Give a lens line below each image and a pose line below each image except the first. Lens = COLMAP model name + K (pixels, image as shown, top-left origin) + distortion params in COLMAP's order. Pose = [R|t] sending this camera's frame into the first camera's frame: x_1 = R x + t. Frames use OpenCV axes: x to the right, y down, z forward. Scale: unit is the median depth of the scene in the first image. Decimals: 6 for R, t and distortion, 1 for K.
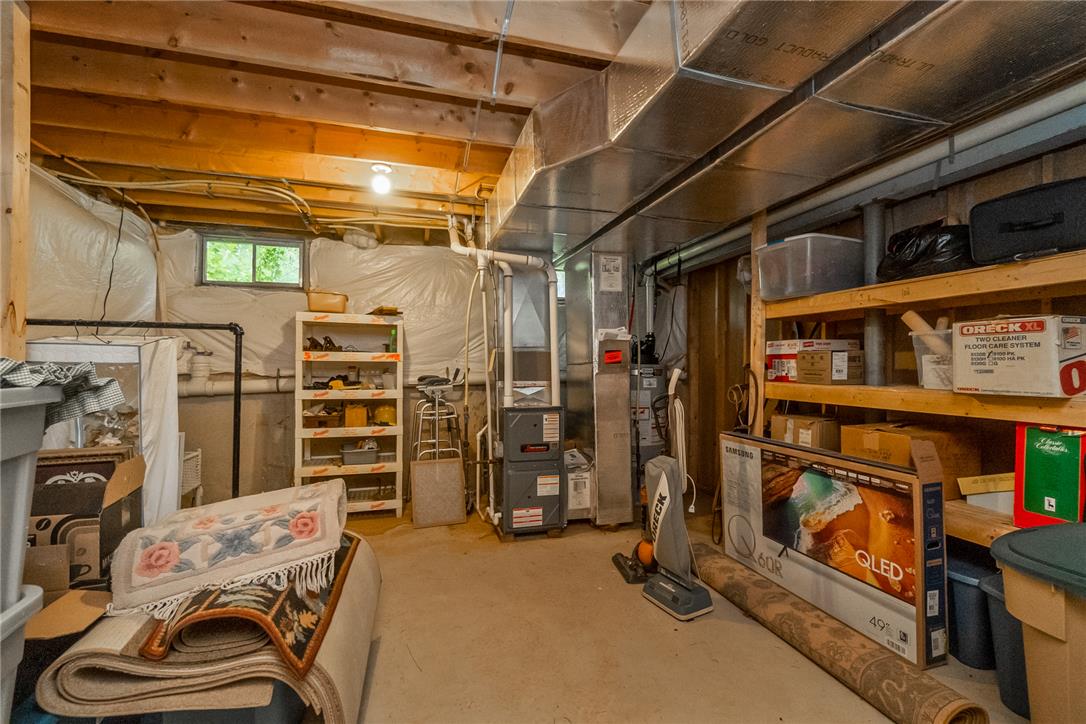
lens RADIAL K [[488.8, 0, 542.9], [0, 488.8, 365.0], [0, 0, 1]] dist [-0.005956, 0.000659]
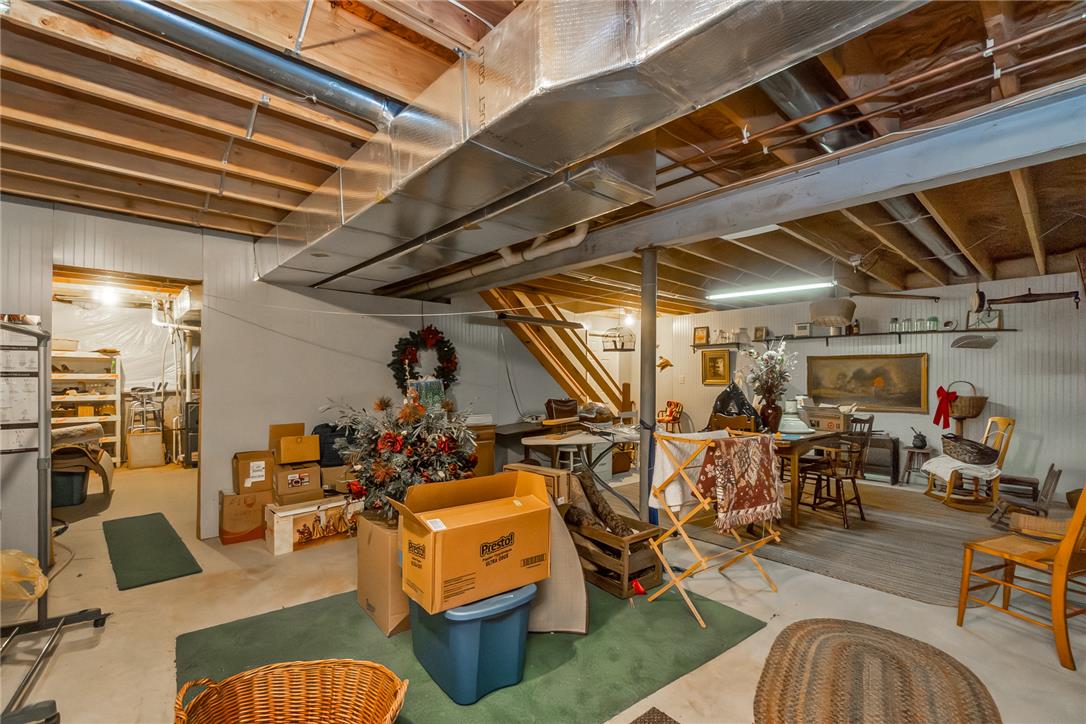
lens RADIAL K [[488.8, 0, 550.0], [0, 488.8, 386.5], [0, 0, 1]] dist [-0.005956, 0.000659]
pose [[0.897661, -0.005405, 0.440653, 0.326818], [-0.004688, 0.999751, 0.021813, -0.025435], [-0.440662, -0.021646, 0.897412, -1.243104]]
